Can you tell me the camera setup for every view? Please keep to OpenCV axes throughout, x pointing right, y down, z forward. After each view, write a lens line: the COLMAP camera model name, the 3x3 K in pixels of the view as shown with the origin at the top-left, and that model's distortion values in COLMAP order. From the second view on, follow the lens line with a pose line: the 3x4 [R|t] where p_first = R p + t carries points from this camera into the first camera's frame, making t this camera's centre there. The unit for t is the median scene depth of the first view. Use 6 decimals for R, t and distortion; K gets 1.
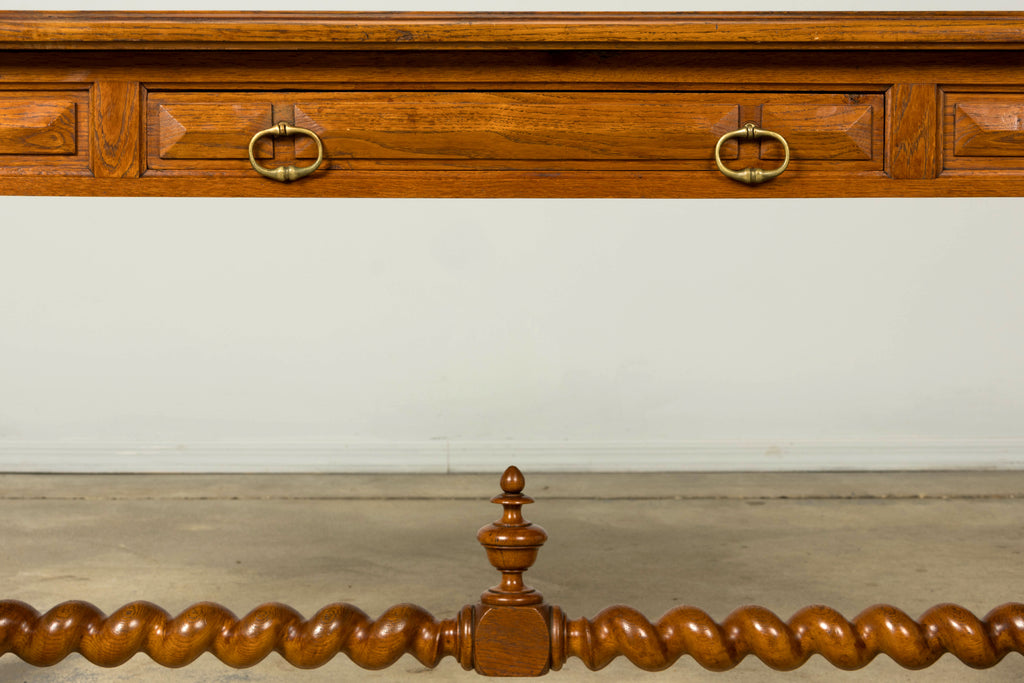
lens RADIAL K [[2826.6, 0, 510.8], [0, 2826.6, 341.3], [0, 0, 1]] dist [-0.001924, -0.235632]
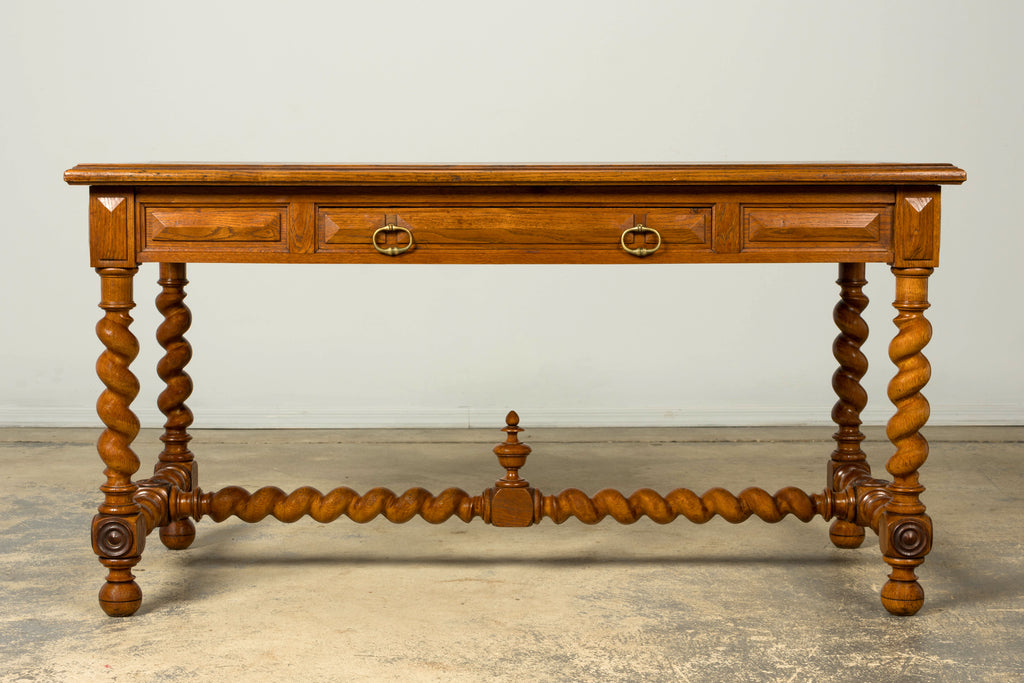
lens RADIAL K [[2826.6, 0, 510.8], [0, 2826.6, 341.3], [0, 0, 1]] dist [-0.001924, -0.235632]
pose [[0.999947, -0.001843, 0.010162, -0.020142], [0.001979, 0.999909, -0.013340, 0.025478], [-0.010137, 0.013359, 0.999859, -0.870851]]
